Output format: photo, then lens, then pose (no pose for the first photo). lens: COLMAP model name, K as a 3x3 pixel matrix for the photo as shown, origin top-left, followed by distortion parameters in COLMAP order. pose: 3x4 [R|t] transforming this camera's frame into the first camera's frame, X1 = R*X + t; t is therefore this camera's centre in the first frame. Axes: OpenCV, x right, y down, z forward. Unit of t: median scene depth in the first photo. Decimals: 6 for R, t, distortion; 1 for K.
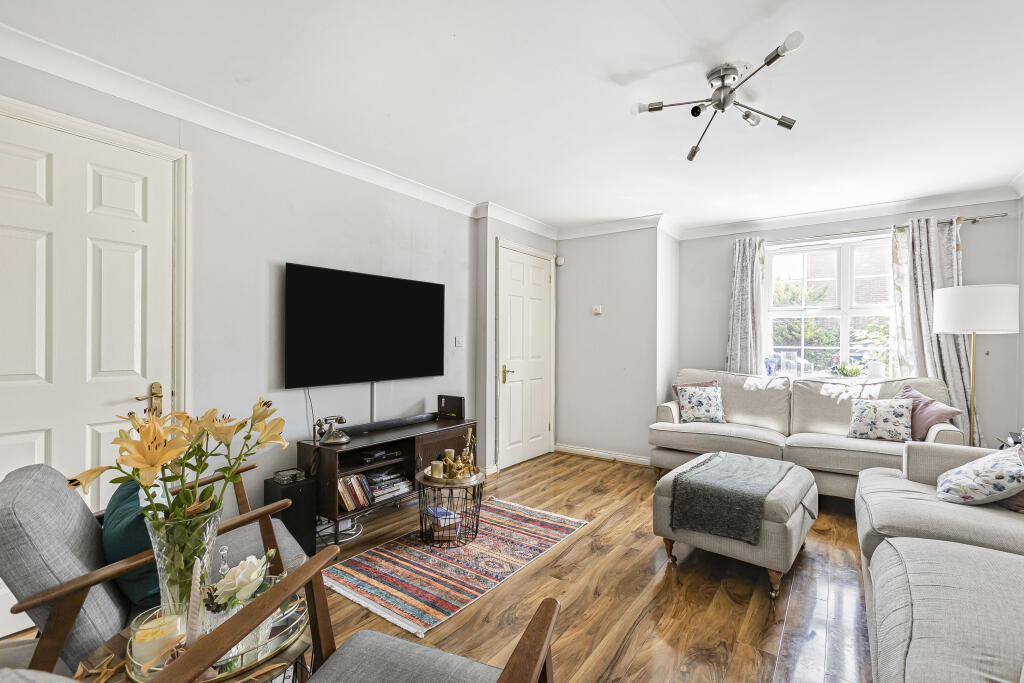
lens RADIAL K [[452.8, 0, 512.0], [0, 452.8, 341.5], [0, 0, 1]] dist [-0.036363, 0.019892]
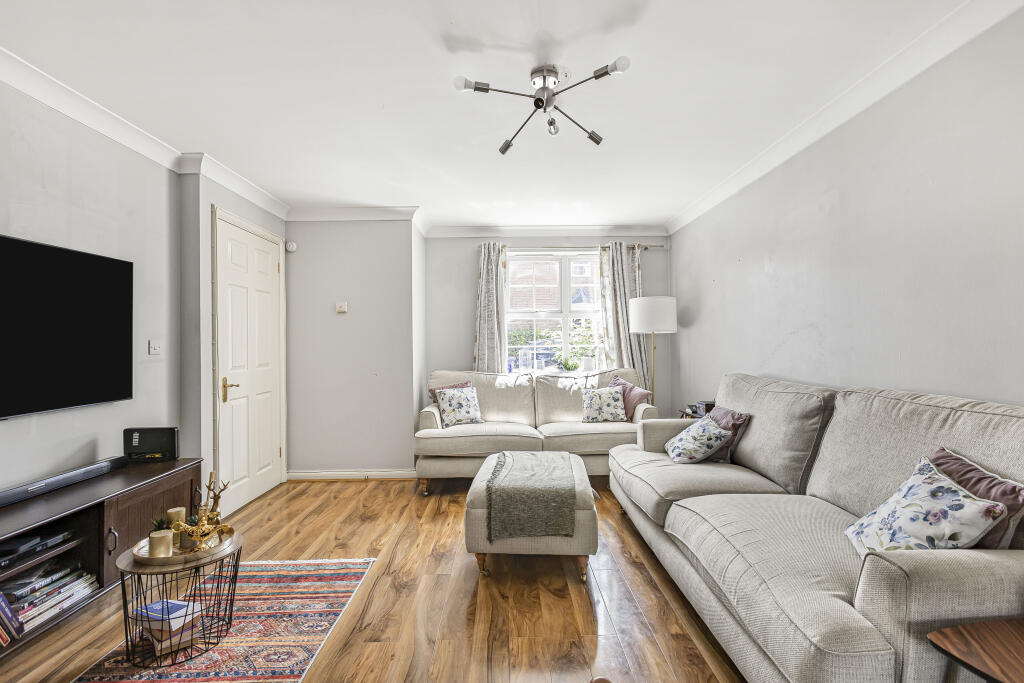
lens RADIAL K [[475.0, 0, 514.6], [0, 475.0, 339.6], [0, 0, 1]] dist [-0.020408, 0.011444]
pose [[0.797165, -0.011020, 0.603660, -0.136357], [0.016359, 0.999861, -0.003350, -0.000574], [-0.603539, 0.012546, 0.797235, 0.120388]]
